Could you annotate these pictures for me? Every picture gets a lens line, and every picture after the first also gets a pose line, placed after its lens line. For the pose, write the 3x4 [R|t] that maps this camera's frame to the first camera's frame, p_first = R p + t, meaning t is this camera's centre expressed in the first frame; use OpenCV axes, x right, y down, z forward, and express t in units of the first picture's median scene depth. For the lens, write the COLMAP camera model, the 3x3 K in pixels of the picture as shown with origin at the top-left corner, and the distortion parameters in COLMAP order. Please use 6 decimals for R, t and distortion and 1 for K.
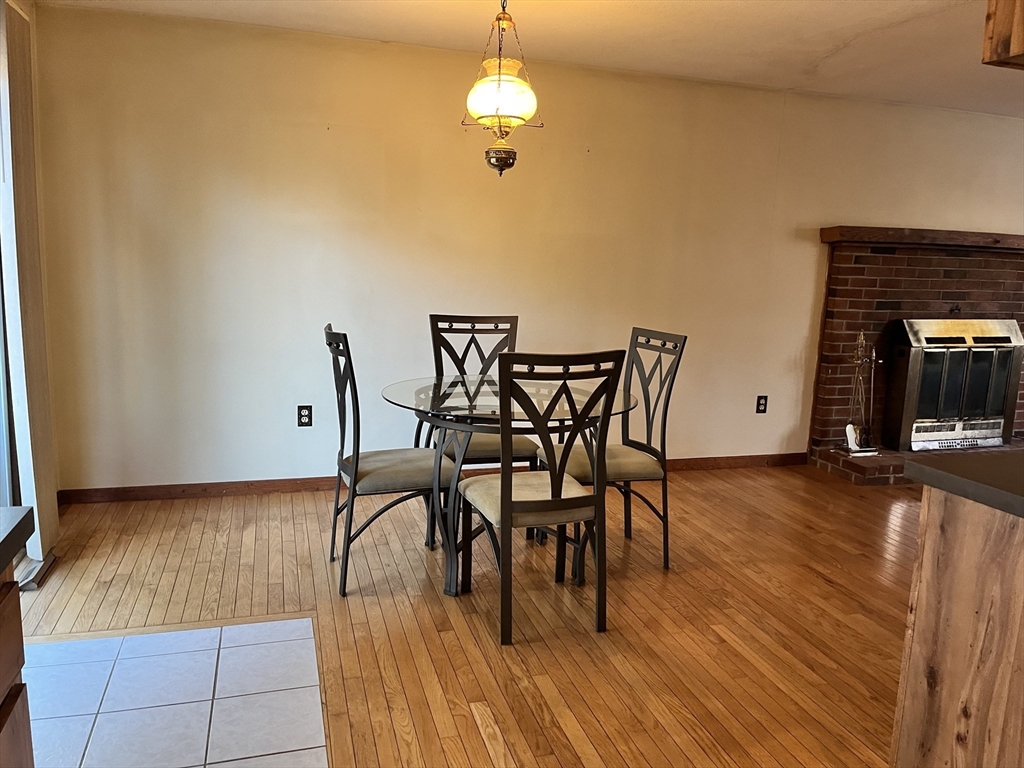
lens RADIAL K [[778.7, 0, 512.2], [0, 778.7, 385.5], [0, 0, 1]] dist [0.001115, -0.000296]
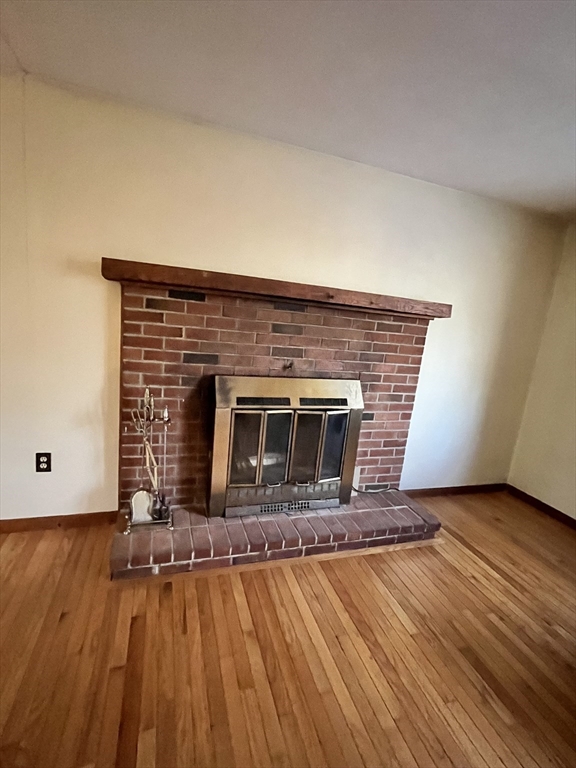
lens RADIAL K [[361.4, 0, 288.3], [0, 361.4, 381.9], [0, 0, 1]] dist [0.001645, 0.000100]
pose [[0.997176, 0.062677, 0.041372, 0.567024], [-0.063560, 0.997770, 0.020375, -0.090768], [-0.040002, -0.022947, 0.998936, 0.579754]]
